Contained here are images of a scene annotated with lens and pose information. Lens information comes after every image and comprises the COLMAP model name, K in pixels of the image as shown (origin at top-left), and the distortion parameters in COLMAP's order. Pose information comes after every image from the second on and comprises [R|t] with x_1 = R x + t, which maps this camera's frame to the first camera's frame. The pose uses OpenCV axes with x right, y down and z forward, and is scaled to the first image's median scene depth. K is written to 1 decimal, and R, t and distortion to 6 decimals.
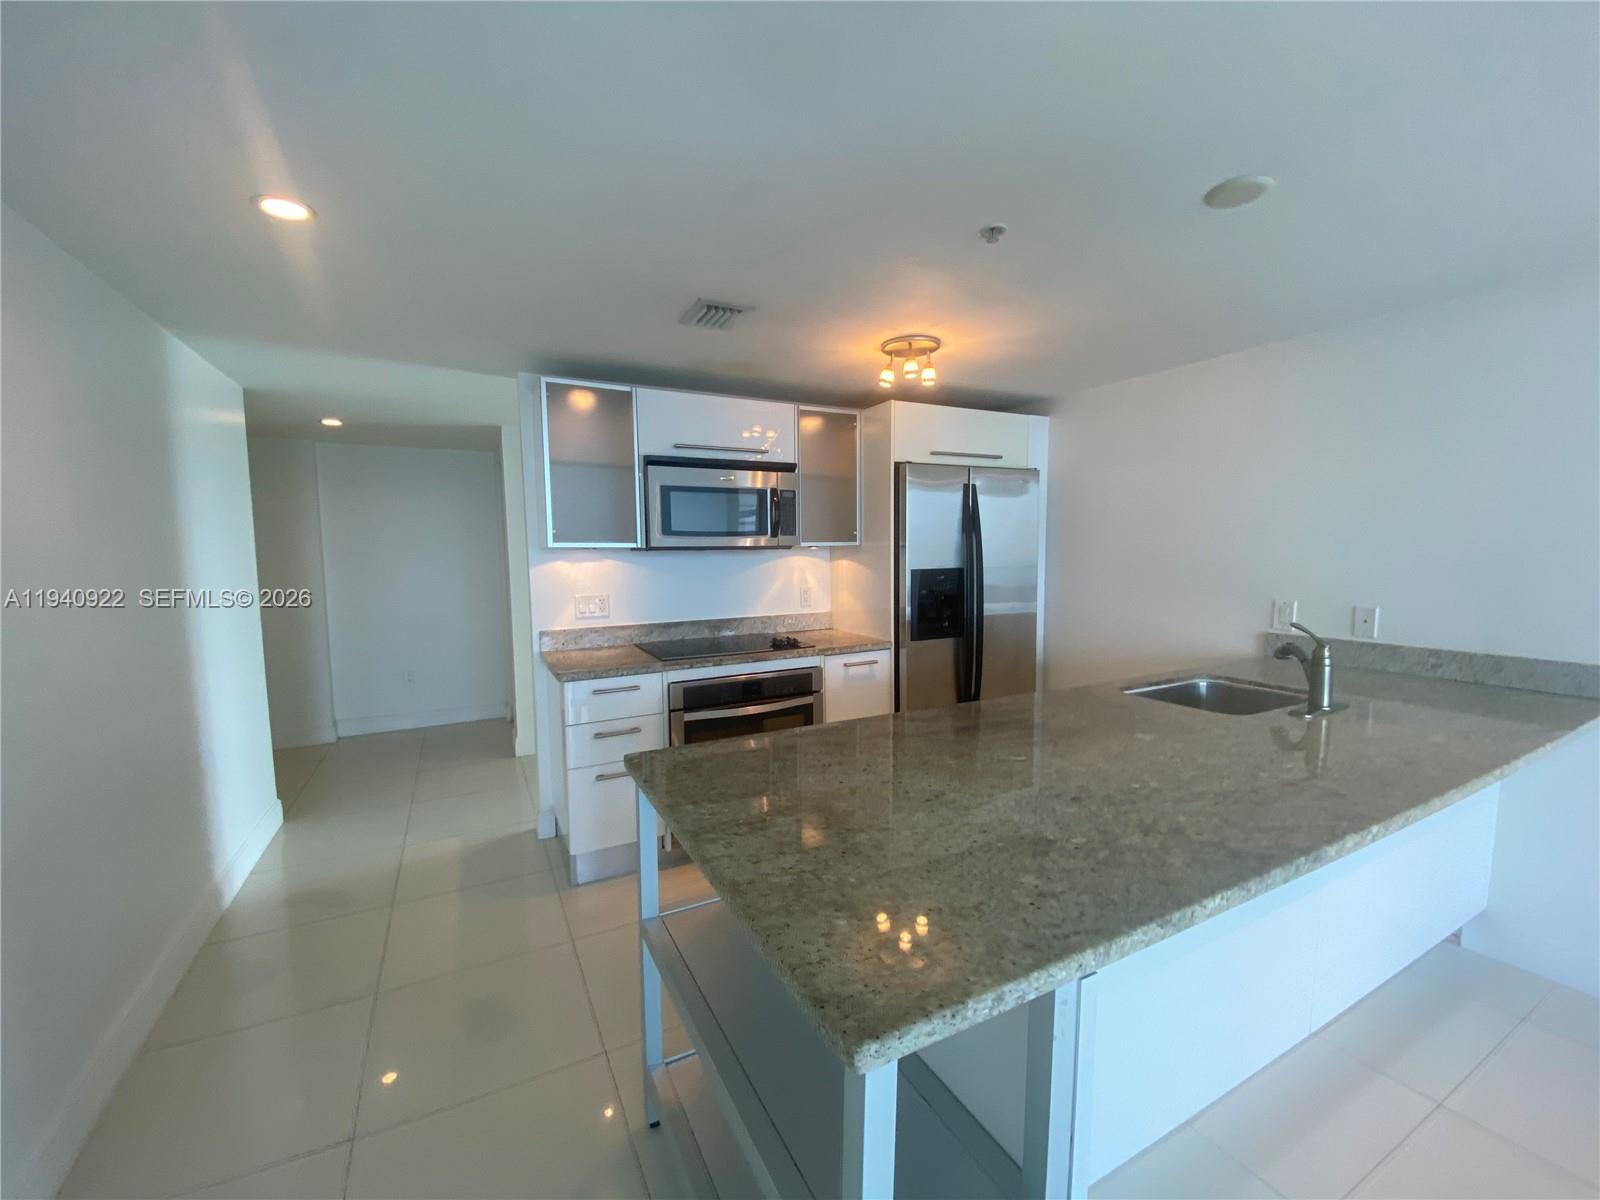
lens RADIAL K [[638.3, 0, 791.7], [0, 638.3, 593.5], [0, 0, 1]] dist [0.000416, -0.006433]
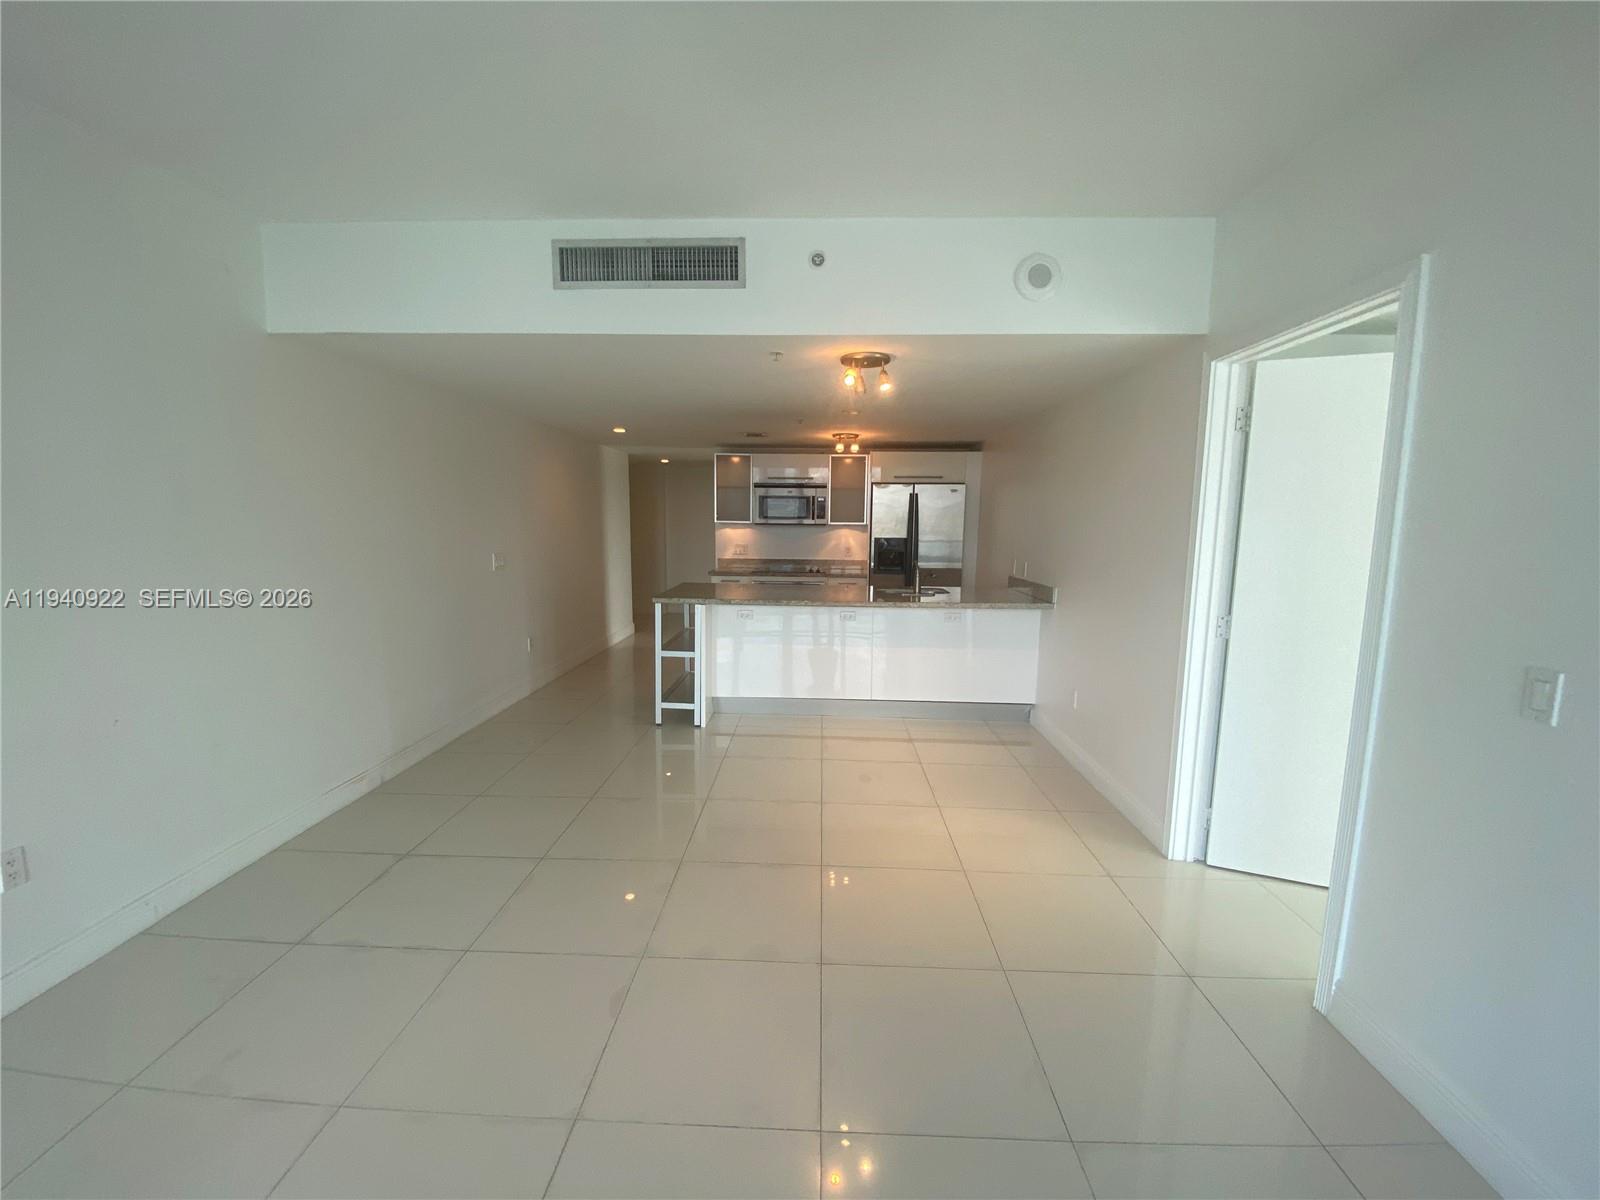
lens RADIAL K [[638.3, 0, 803.6], [0, 638.3, 601.5], [0, 0, 1]] dist [0.000416, -0.006433]
pose [[0.872180, 0.081236, -0.482394, 0.976912], [-0.056795, 0.996262, 0.065085, 0.044636], [0.485878, -0.029368, 0.873533, -0.852326]]
